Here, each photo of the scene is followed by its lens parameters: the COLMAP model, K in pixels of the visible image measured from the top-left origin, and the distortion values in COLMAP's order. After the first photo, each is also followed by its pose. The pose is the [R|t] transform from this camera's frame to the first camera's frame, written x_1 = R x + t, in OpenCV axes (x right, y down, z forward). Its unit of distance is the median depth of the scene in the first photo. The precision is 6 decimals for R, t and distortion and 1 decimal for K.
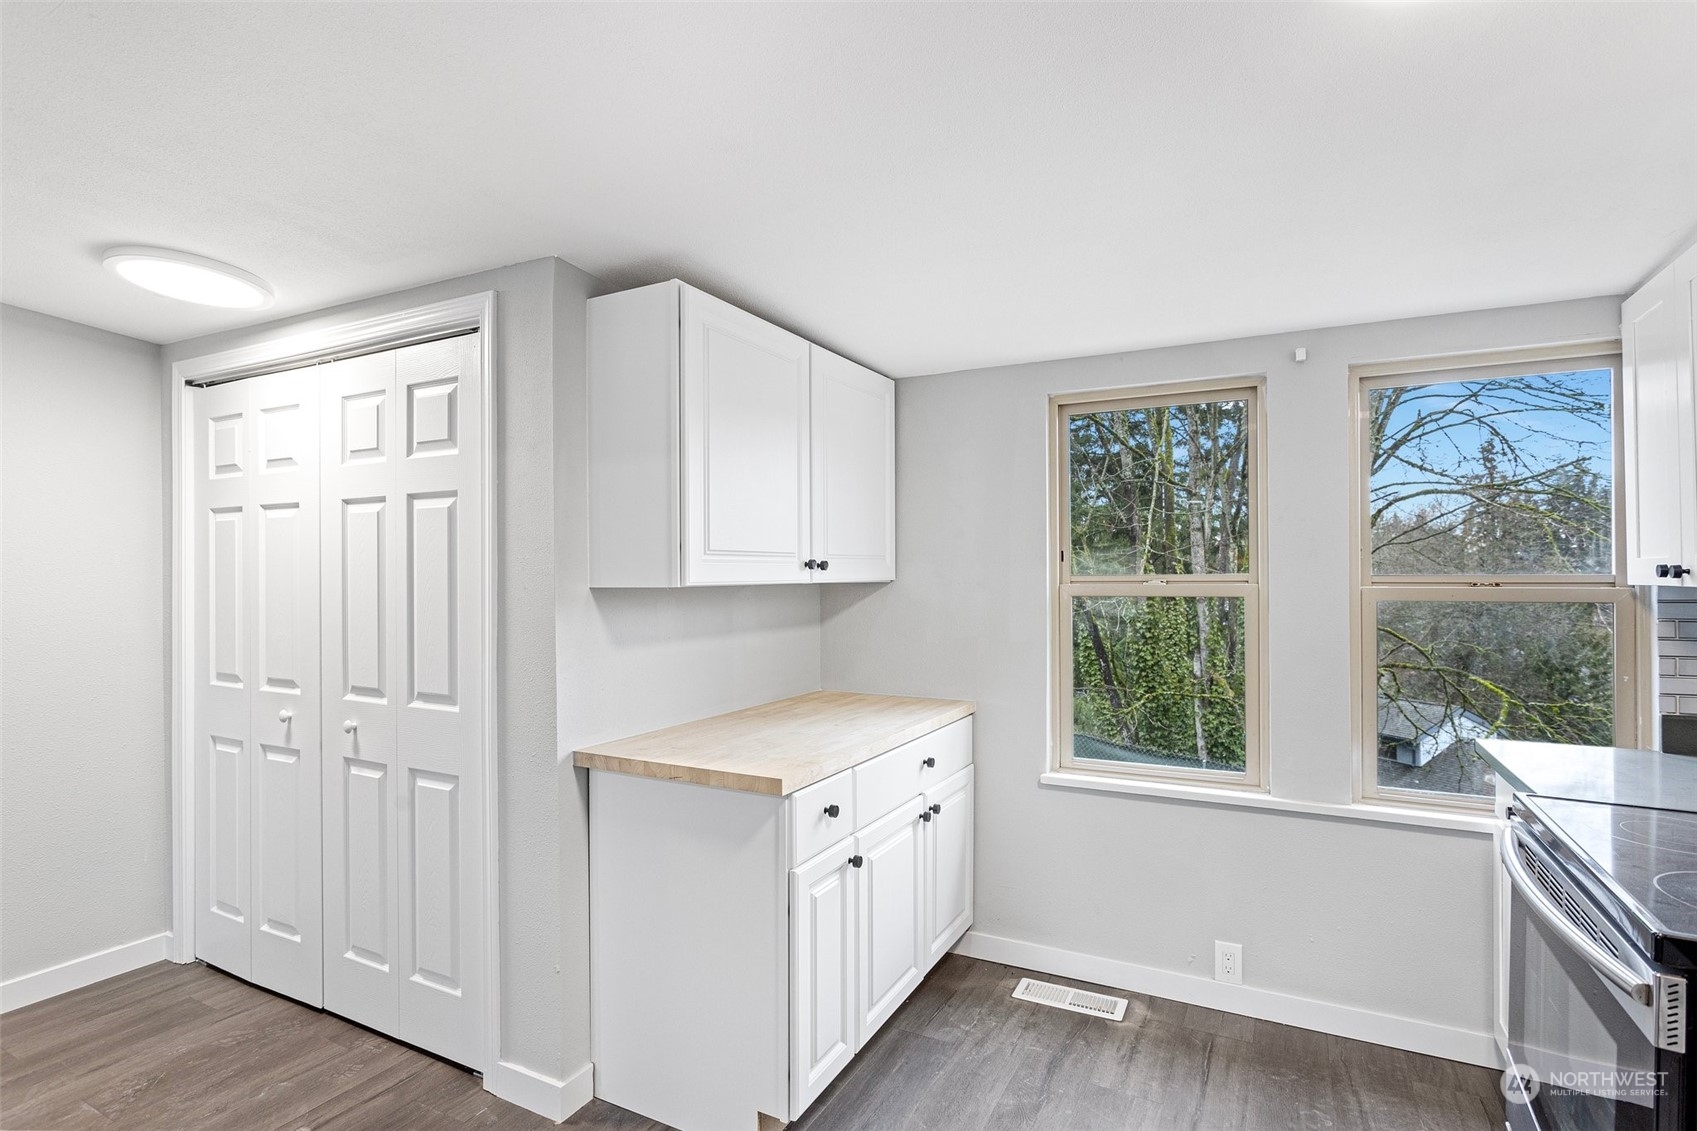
lens RADIAL K [[829.6, 0, 848.0], [0, 829.6, 575.1], [0, 0, 1]] dist [-0.008343, 0.003435]
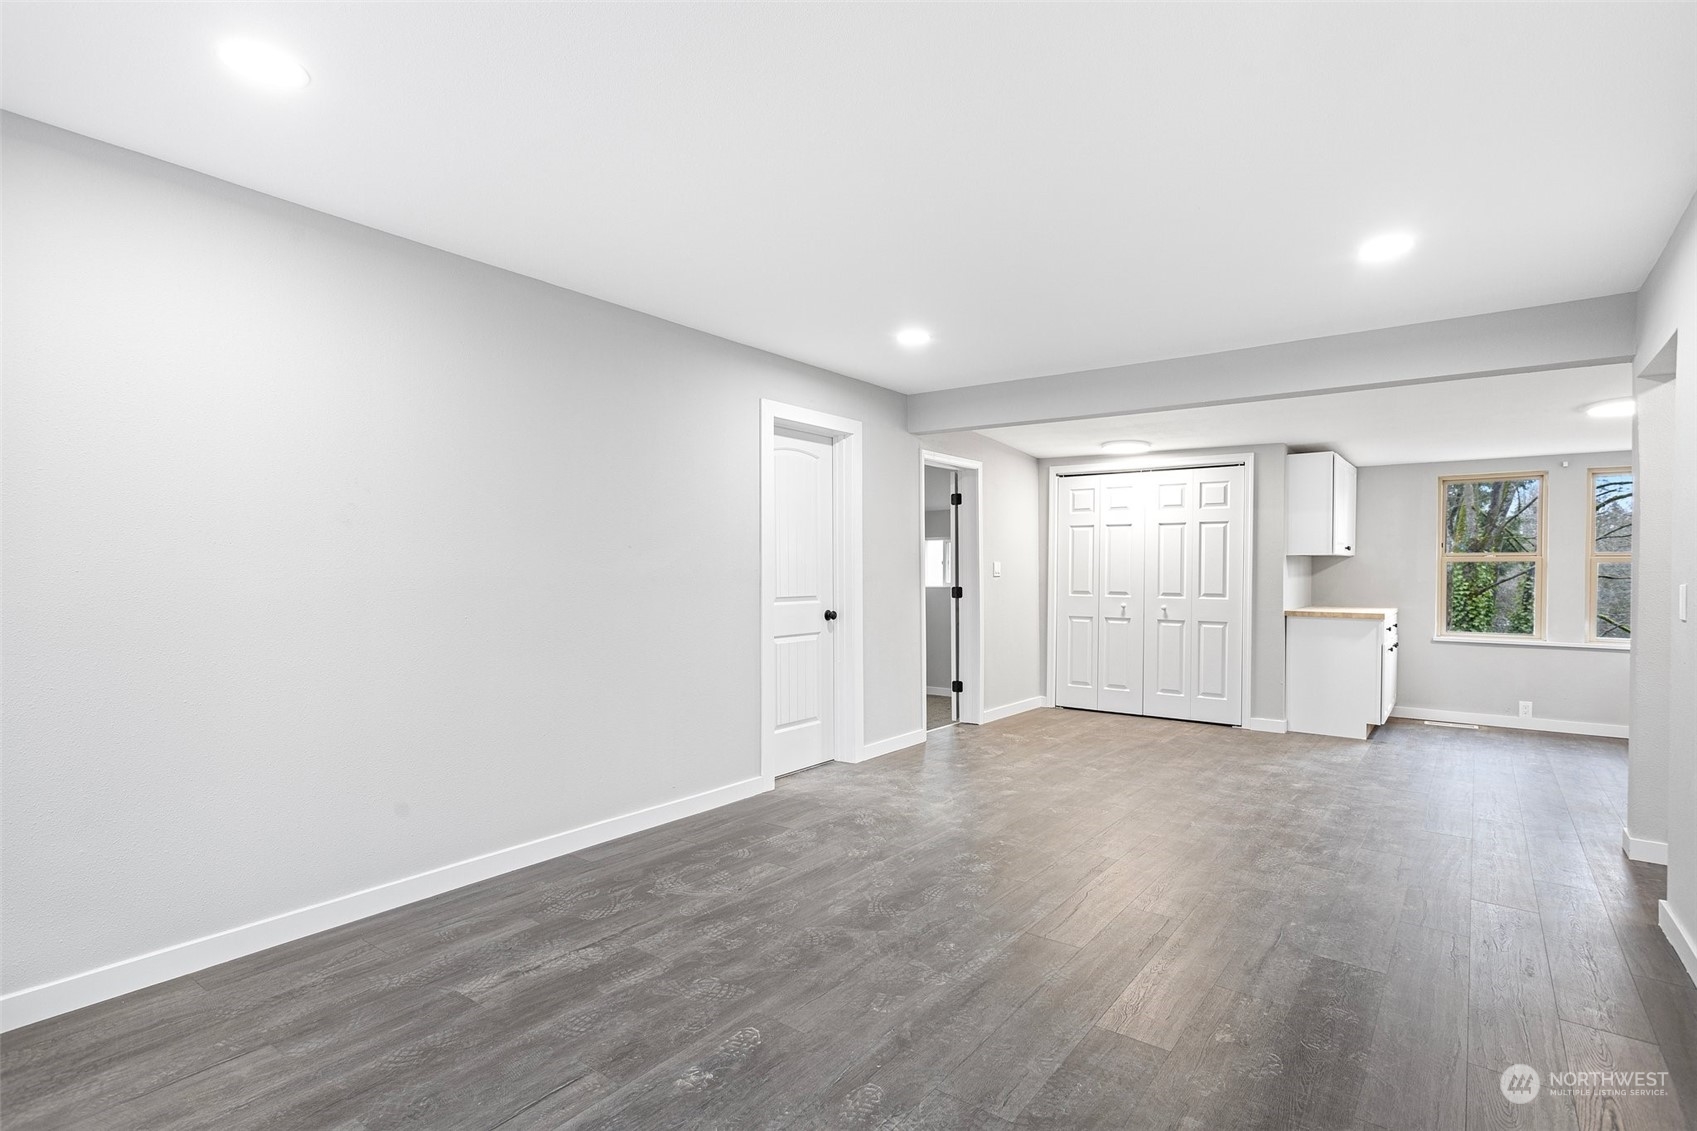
lens RADIAL K [[817.5, 0, 848.5], [0, 817.5, 583.8], [0, 0, 1]] dist [0.000672, 0.000851]
pose [[0.985928, 0.008679, -0.166946, -1.166397], [-0.005321, 0.999775, 0.020549, 0.055464], [0.167087, -0.019372, 0.985752, -1.796679]]
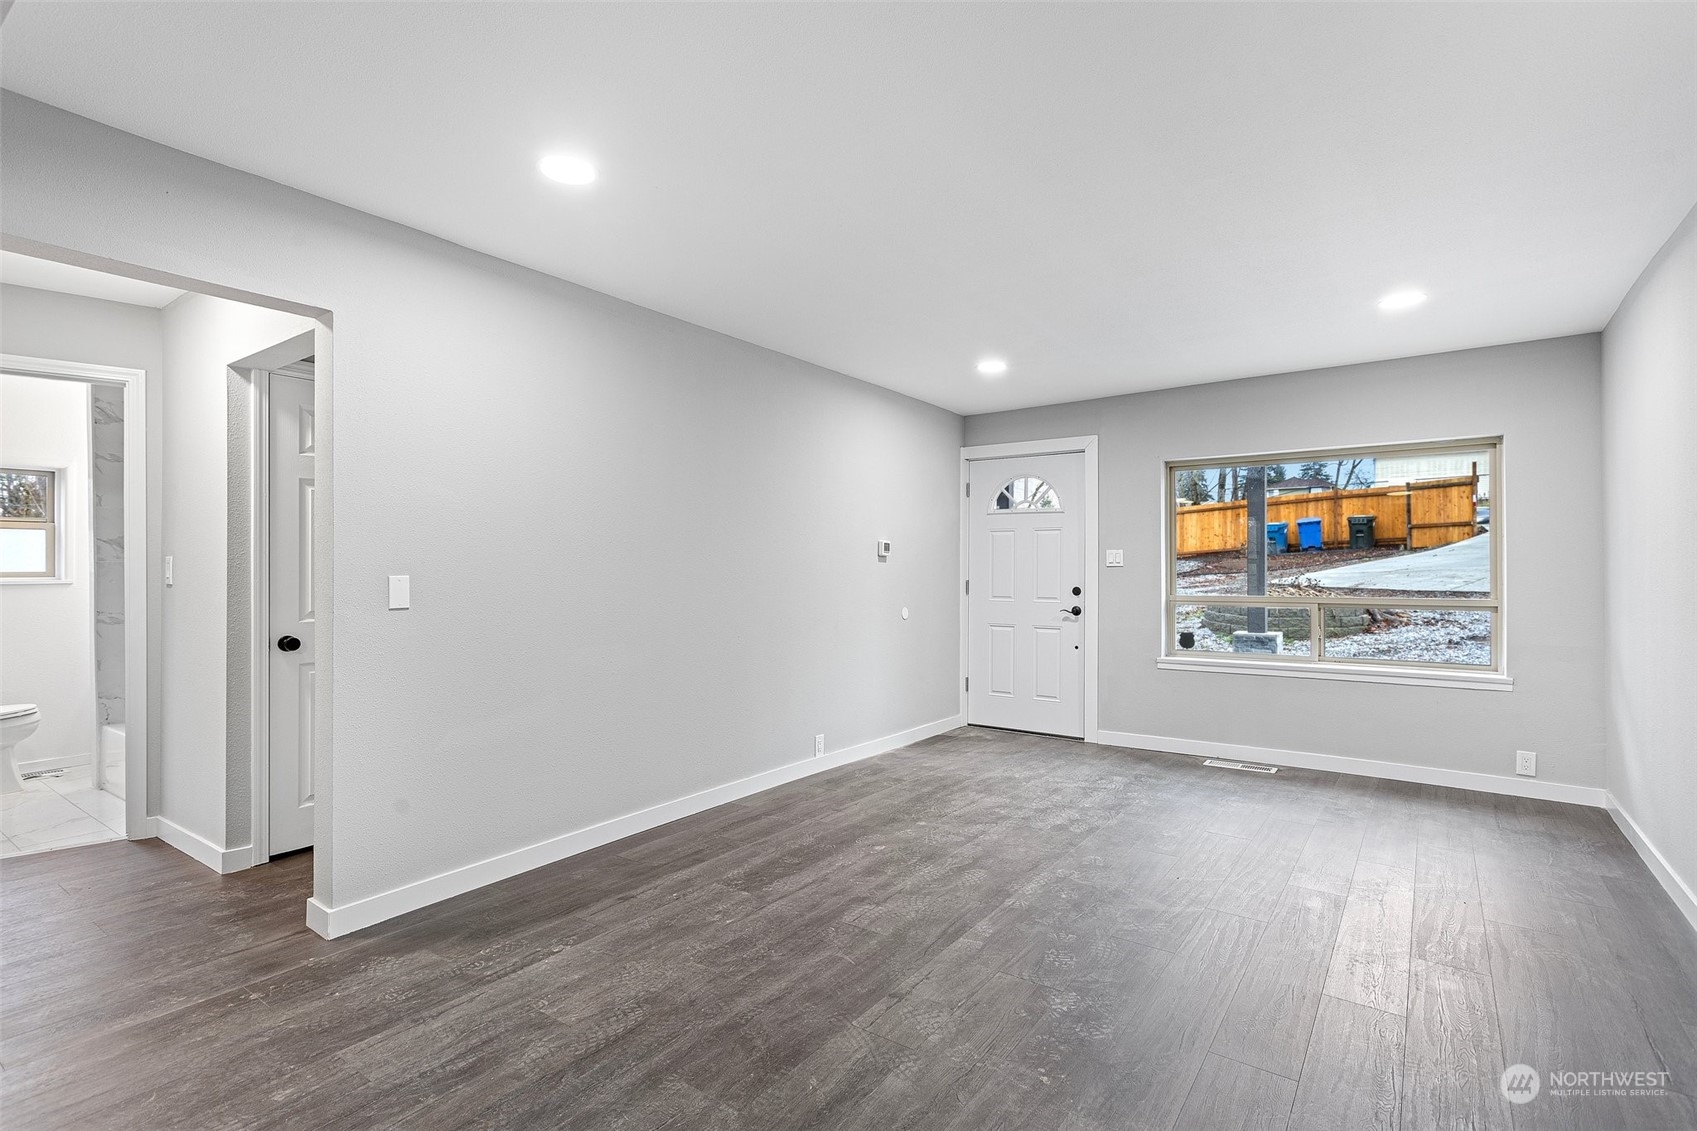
lens RADIAL K [[817.5, 0, 846.0], [0, 817.5, 568.0], [0, 0, 1]] dist [0.000672, 0.000851]
pose [[-0.990320, 0.006465, 0.138654, -1.064098], [0.004981, 0.999927, -0.011044, 0.075905], [-0.138715, -0.010247, -0.990279, 0.421000]]
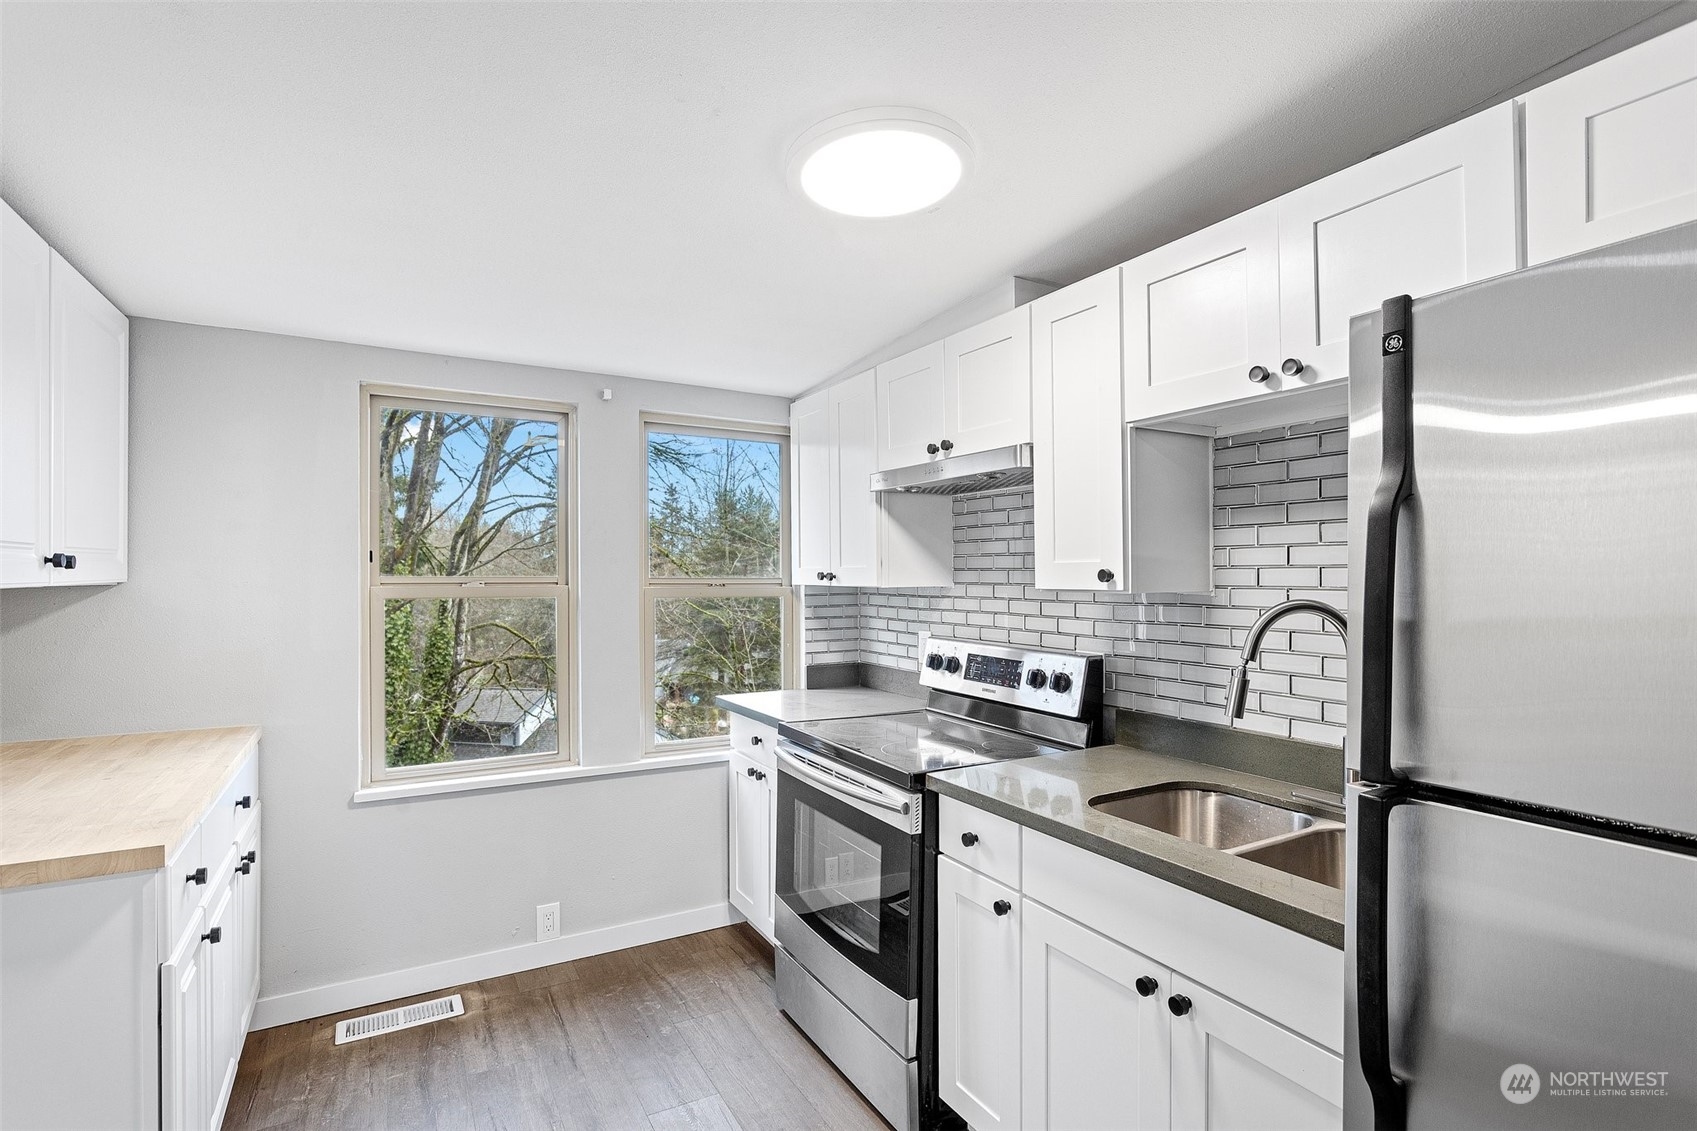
lens RADIAL K [[829.6, 0, 853.5], [0, 829.6, 579.2], [0, 0, 1]] dist [-0.008343, 0.003435]
pose [[0.538232, 0.001795, 0.842795, -0.275440], [-0.004633, 0.999989, 0.000828, -0.000346], [-0.842784, -0.004350, 0.538234, 0.047686]]
